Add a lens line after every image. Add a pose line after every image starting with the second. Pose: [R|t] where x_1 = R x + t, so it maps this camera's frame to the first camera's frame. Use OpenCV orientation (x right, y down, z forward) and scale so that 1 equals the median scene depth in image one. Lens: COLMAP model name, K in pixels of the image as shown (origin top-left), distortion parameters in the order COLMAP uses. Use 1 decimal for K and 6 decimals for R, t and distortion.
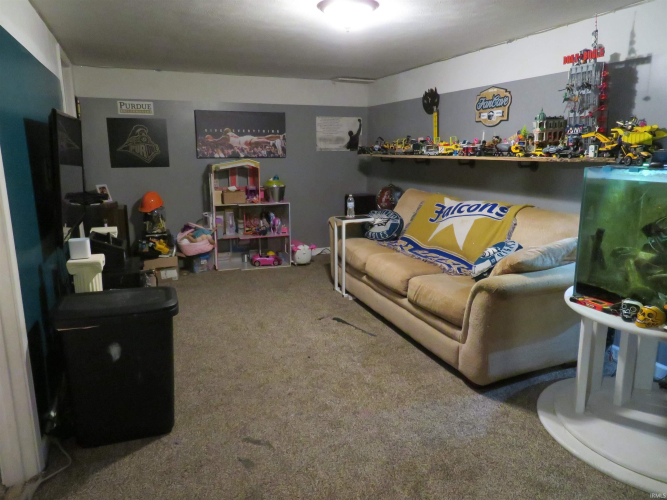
lens RADIAL K [[475.0, 0, 331.7], [0, 475.0, 247.5], [0, 0, 1]] dist [-0.001265, -0.003275]
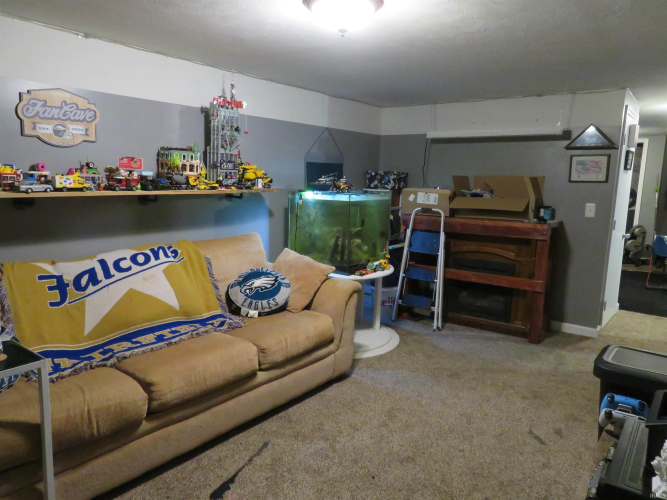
lens RADIAL K [[475.0, 0, 330.7], [0, 475.0, 251.1], [0, 0, 1]] dist [-0.001265, -0.003275]
pose [[-0.506396, -0.140093, 0.850845, -0.507042], [0.155492, 0.955704, 0.249902, -0.244896], [-0.848166, 0.258850, -0.462182, 1.132363]]
